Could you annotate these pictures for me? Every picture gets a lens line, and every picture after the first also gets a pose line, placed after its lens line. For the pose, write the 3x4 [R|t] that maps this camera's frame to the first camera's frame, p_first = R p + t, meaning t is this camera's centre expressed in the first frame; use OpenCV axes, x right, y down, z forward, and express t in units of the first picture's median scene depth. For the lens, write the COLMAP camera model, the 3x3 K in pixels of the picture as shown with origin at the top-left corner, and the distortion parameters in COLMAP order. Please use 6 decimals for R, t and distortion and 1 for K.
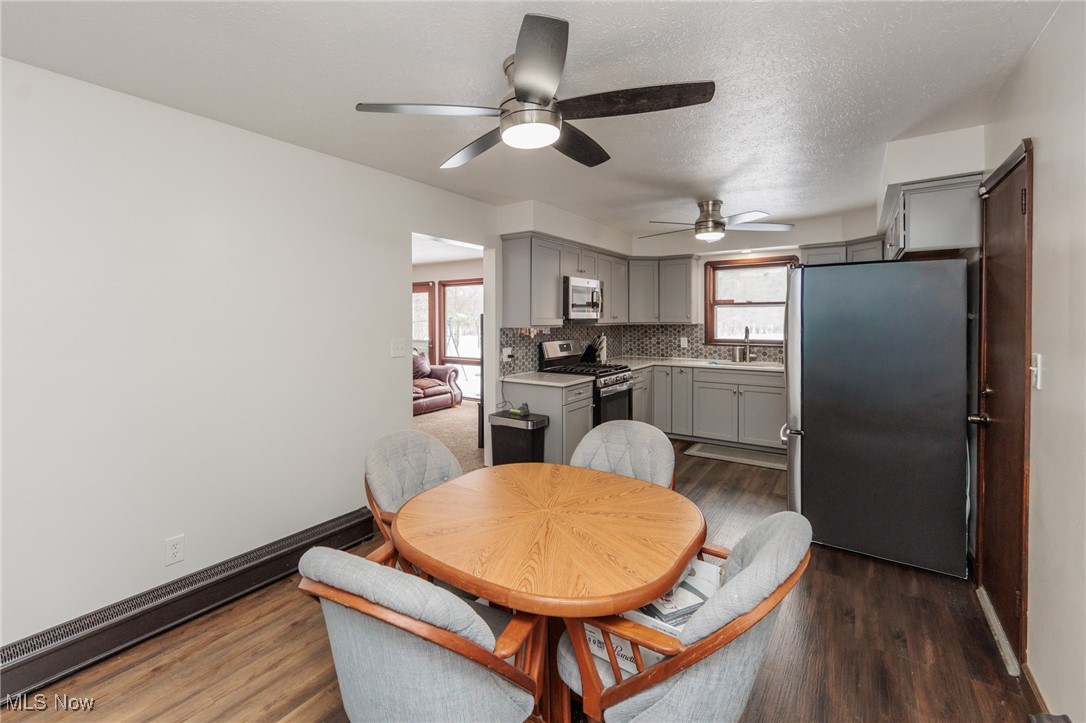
lens RADIAL K [[476.5, 0, 494.4], [0, 476.5, 319.3], [0, 0, 1]] dist [0.001704, 0.000116]
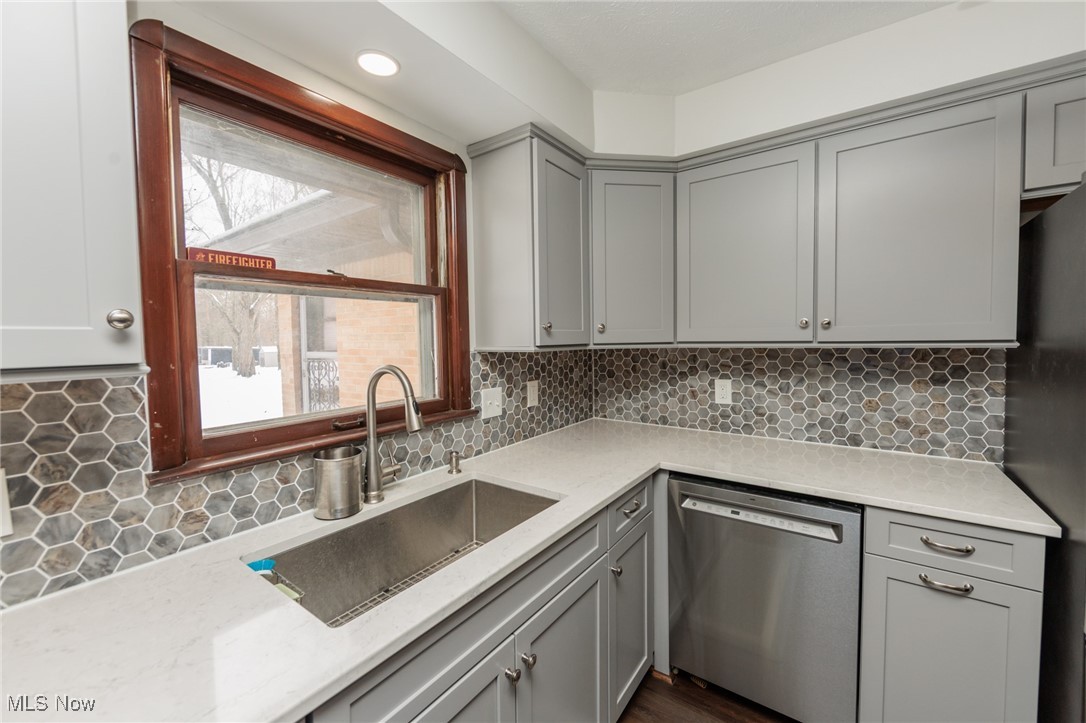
lens RADIAL K [[426.2, 0, 540.4], [0, 426.2, 352.5], [0, 0, 1]] dist [-0.003712, 0.000090]
pose [[-0.030961, -0.027231, 0.999150, 0.280539], [0.021577, 0.999378, 0.027906, 0.002823], [-0.999288, 0.022423, -0.030355, 0.869343]]
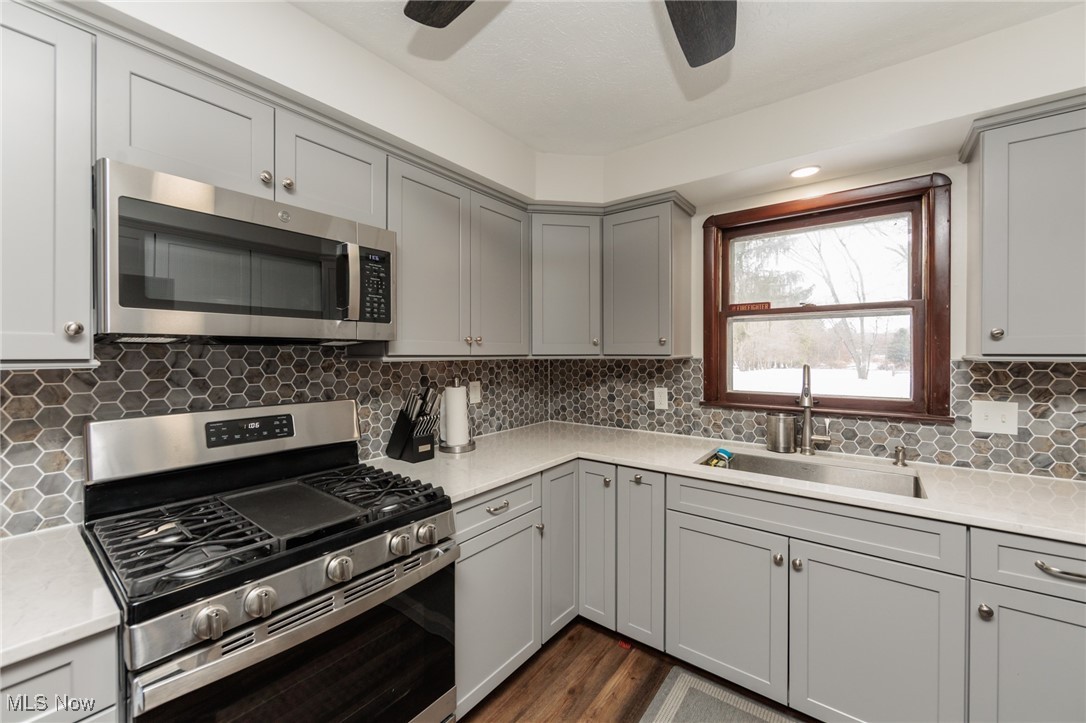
lens RADIAL K [[426.2, 0, 544.0], [0, 426.2, 355.8], [0, 0, 1]] dist [-0.003712, 0.000090]
pose [[0.999983, 0.002750, 0.005232, 0.294103], [-0.002757, 0.999995, 0.001263, 0.007400], [-0.005229, -0.001277, 0.999986, 0.613554]]
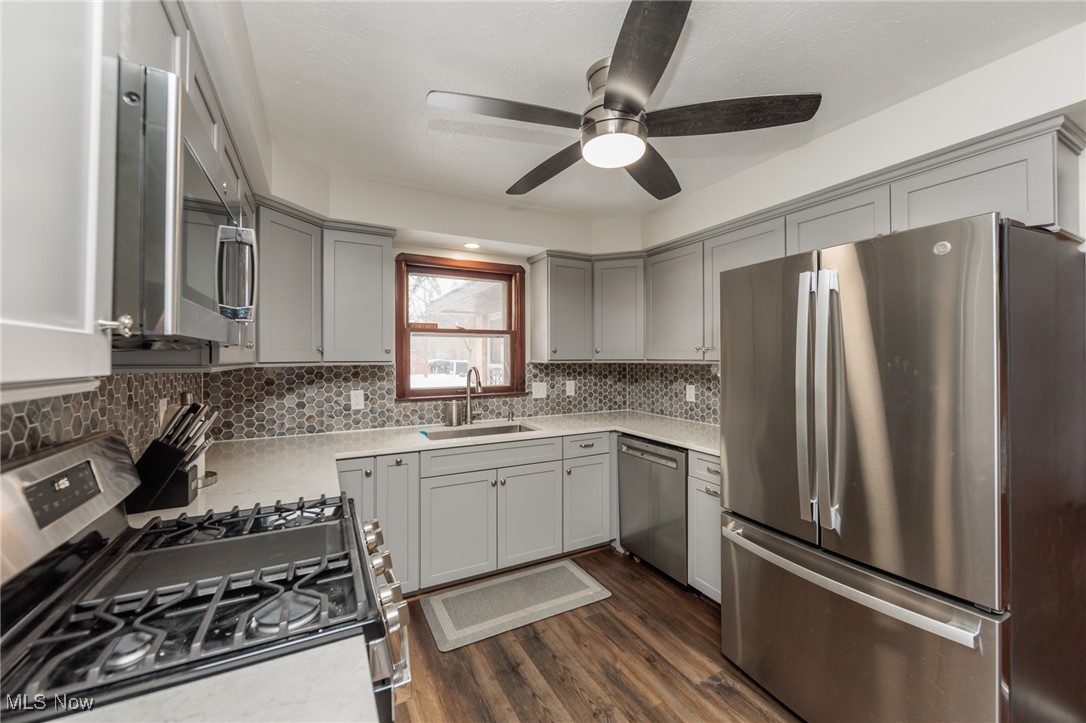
lens RADIAL K [[426.2, 0, 543.5], [0, 426.2, 353.5], [0, 0, 1]] dist [-0.003712, 0.000090]
pose [[0.411828, 0.012278, 0.911179, 0.058866], [0.005716, 0.999855, -0.016057, 0.006649], [-0.911244, 0.011821, 0.411698, 0.646918]]
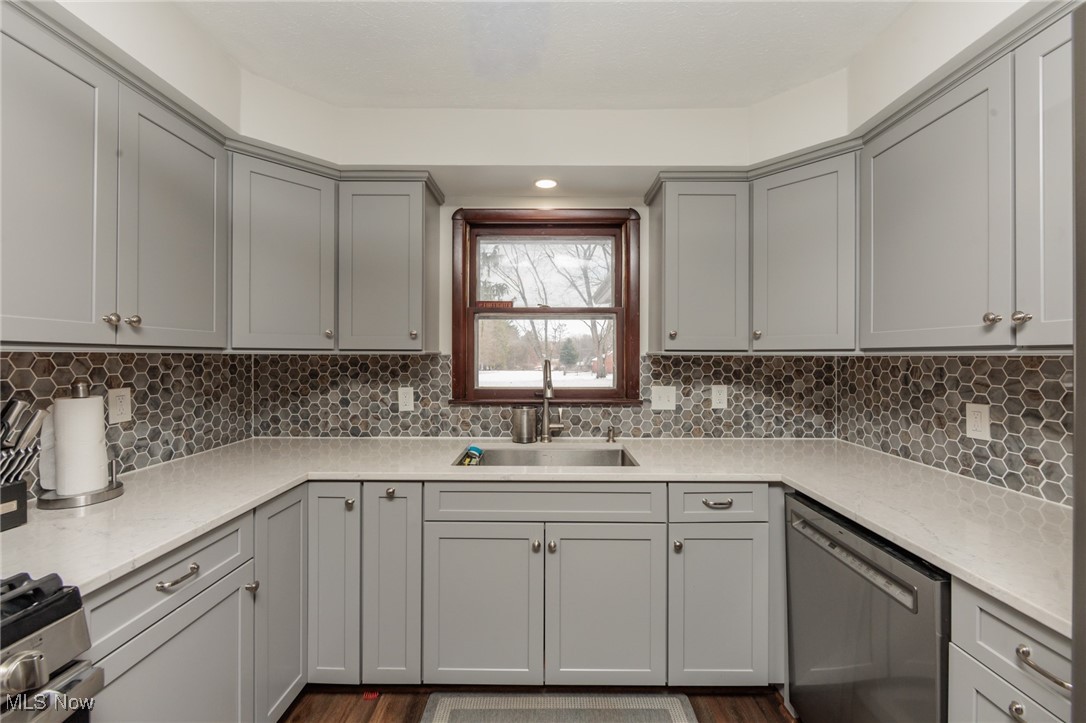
lens RADIAL K [[426.2, 0, 544.9], [0, 426.2, 356.6], [0, 0, 1]] dist [-0.003712, 0.000090]
pose [[0.795025, 0.007294, 0.606533, 0.279115], [-0.003492, 0.999966, -0.007449, 0.014119], [-0.606567, 0.003804, 0.795023, 0.656008]]
